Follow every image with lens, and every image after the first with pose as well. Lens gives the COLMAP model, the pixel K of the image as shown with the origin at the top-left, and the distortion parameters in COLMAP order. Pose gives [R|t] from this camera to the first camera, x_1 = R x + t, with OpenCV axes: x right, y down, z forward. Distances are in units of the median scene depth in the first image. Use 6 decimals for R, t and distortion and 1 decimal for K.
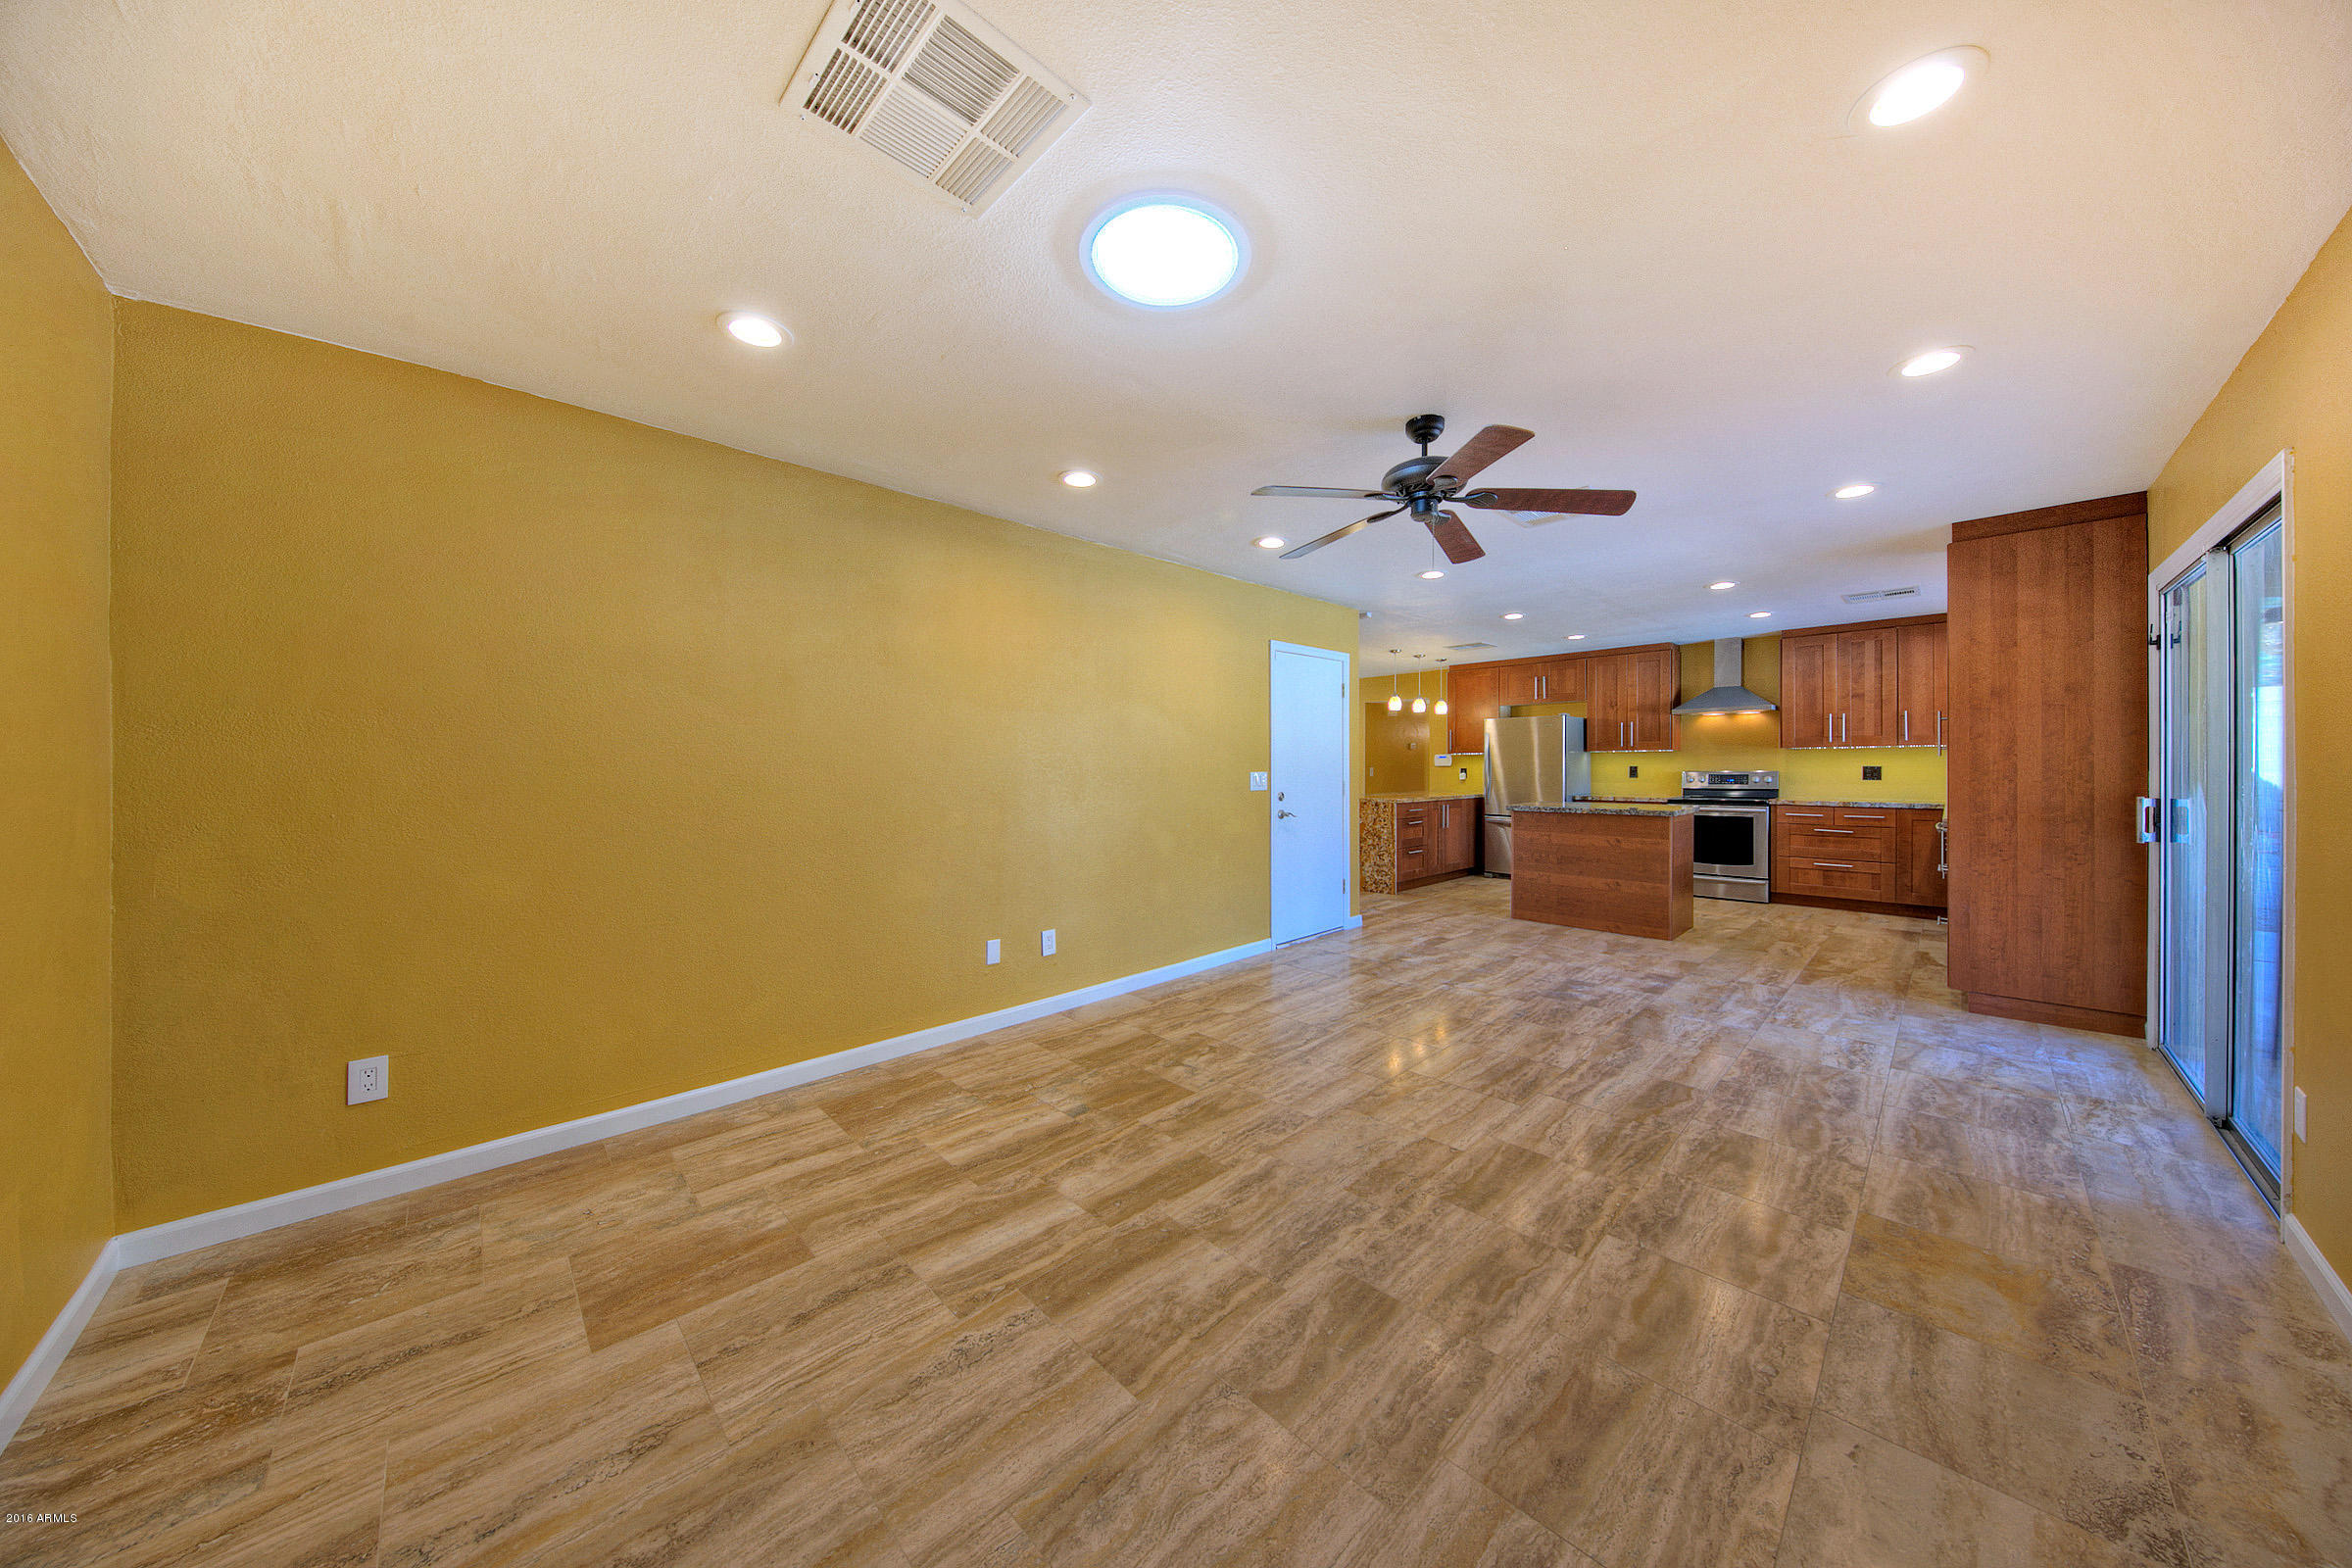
lens RADIAL K [[745.3, 0, 1184.7], [0, 745.3, 773.0], [0, 0, 1]] dist [0.010298, -0.006361]
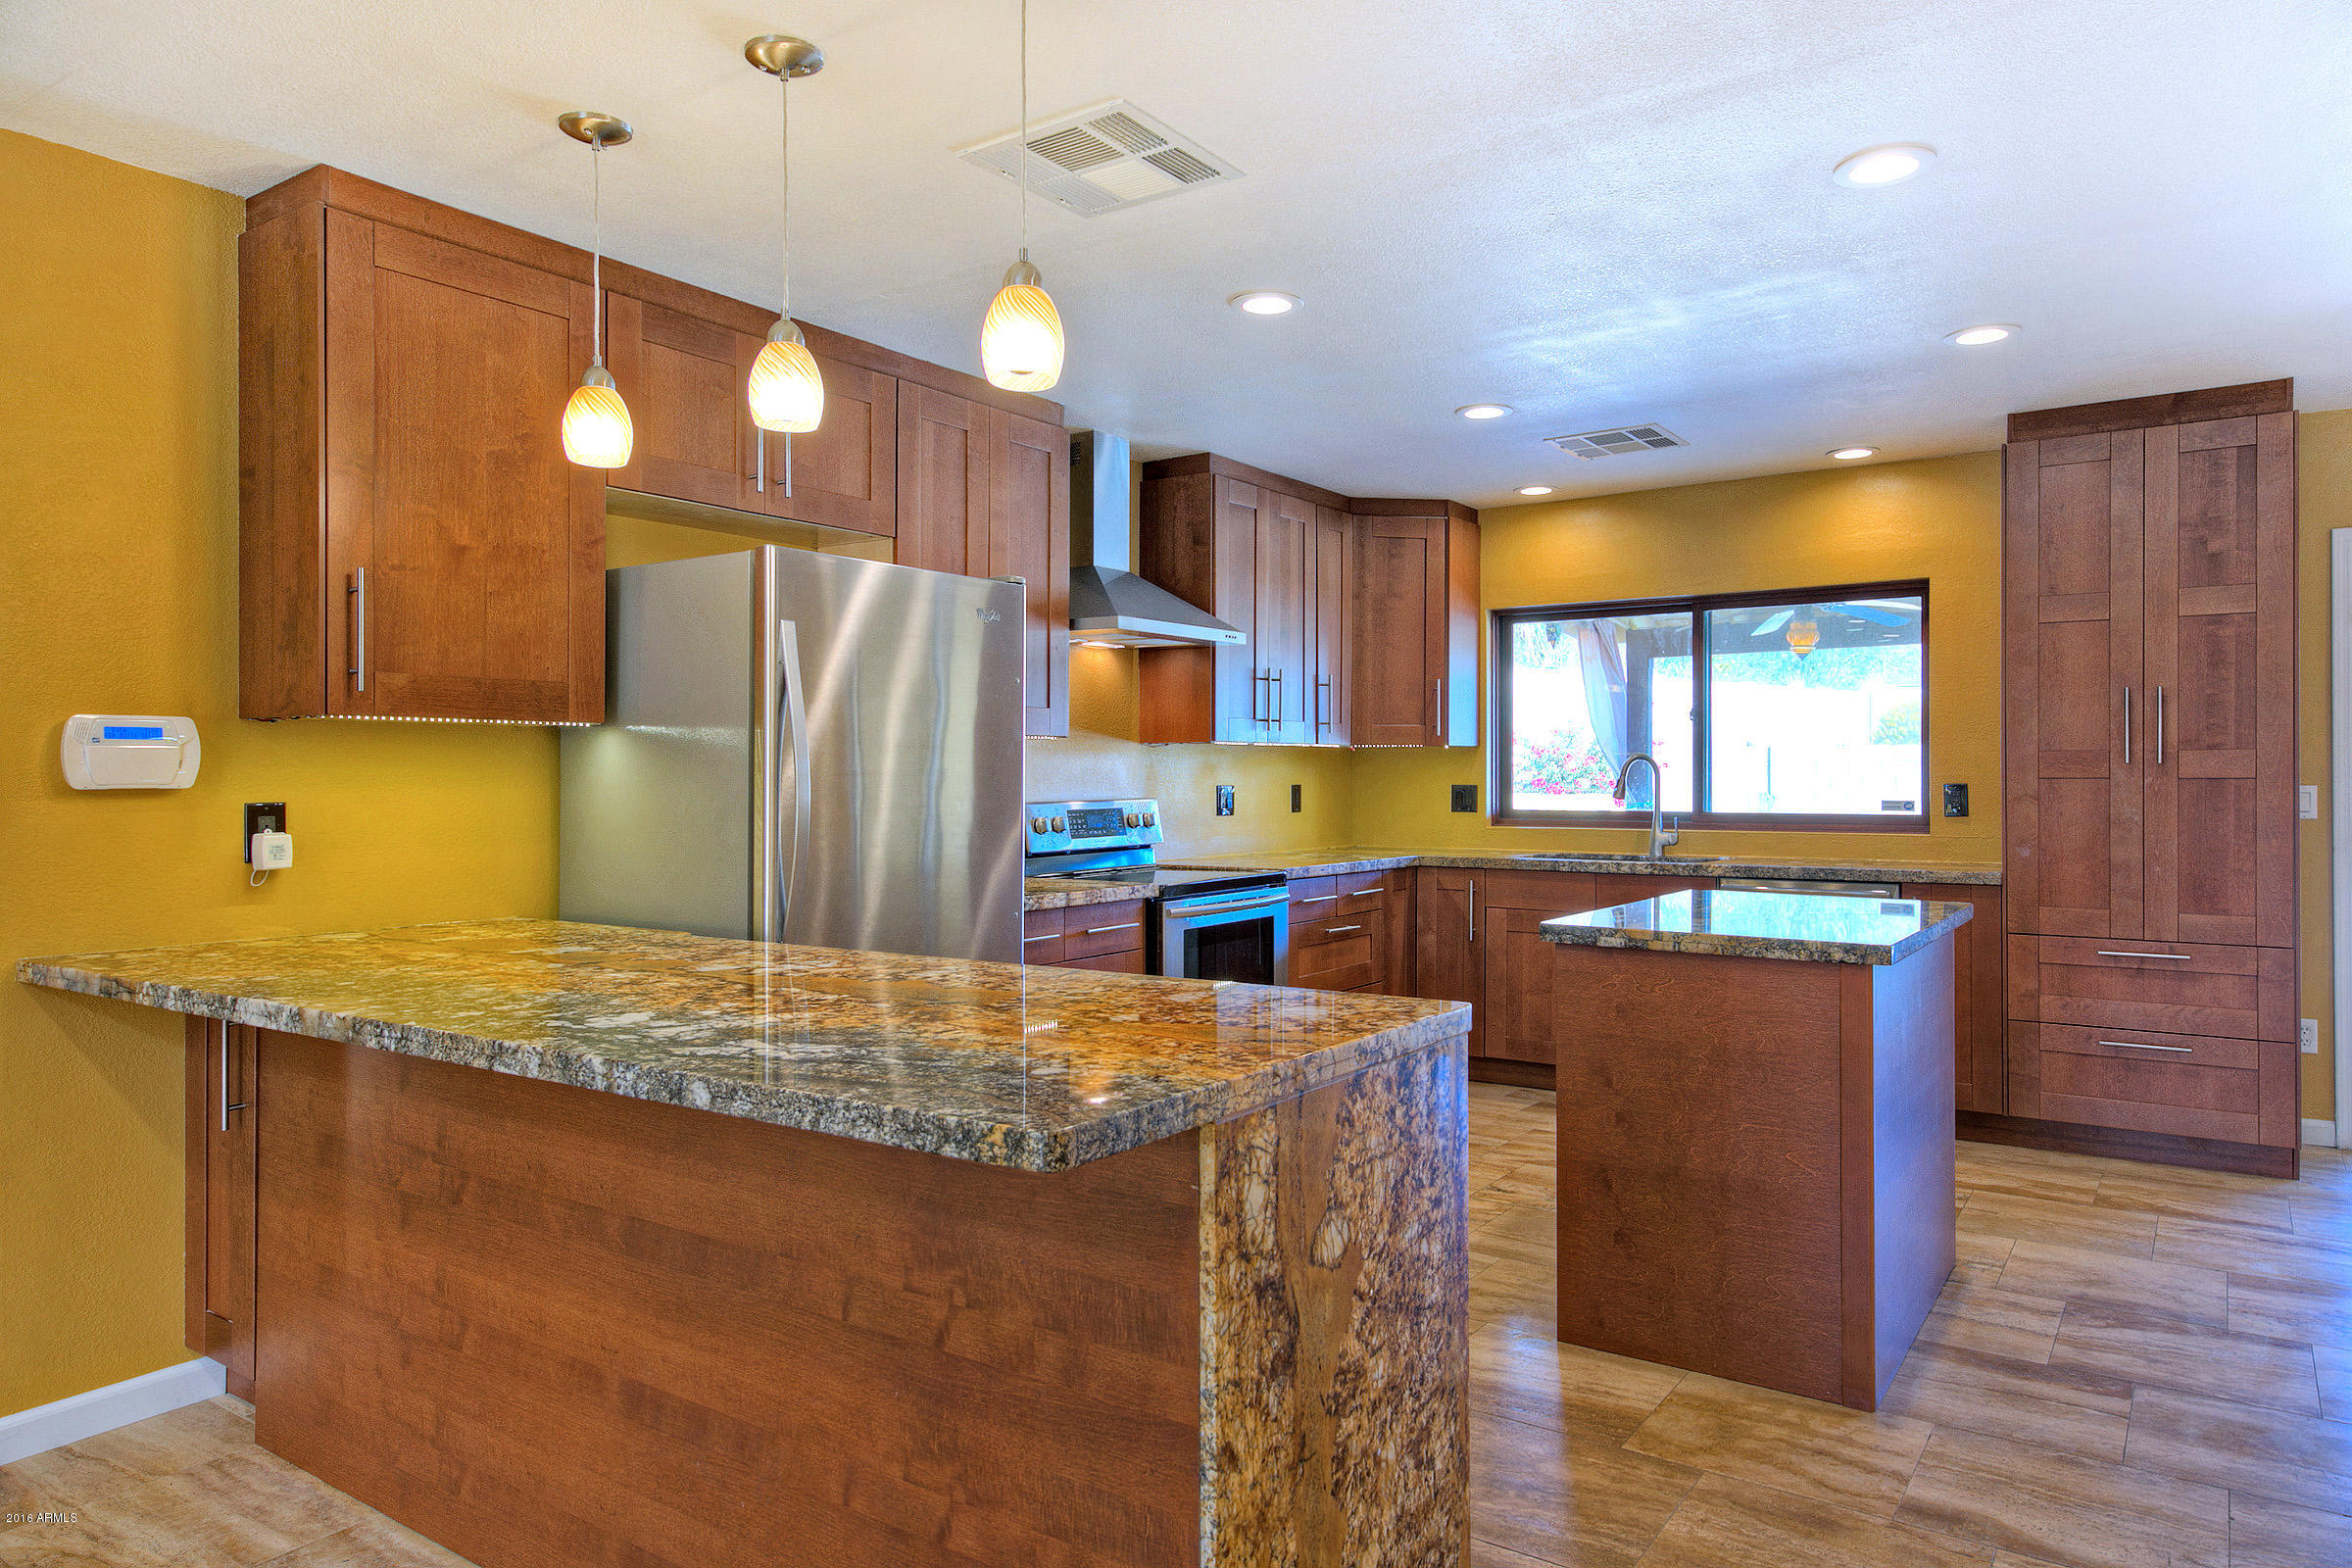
lens RADIAL K [[1497.8, 0, 1180.8], [0, 1497.8, 779.6], [0, 0, 1]] dist [0.022698, -0.005237]
pose [[-0.192562, 0.005504, 0.981269, 0.002653], [0.015507, 0.999876, -0.002565, -0.022081], [-0.981162, 0.014723, -0.192623, 2.383222]]
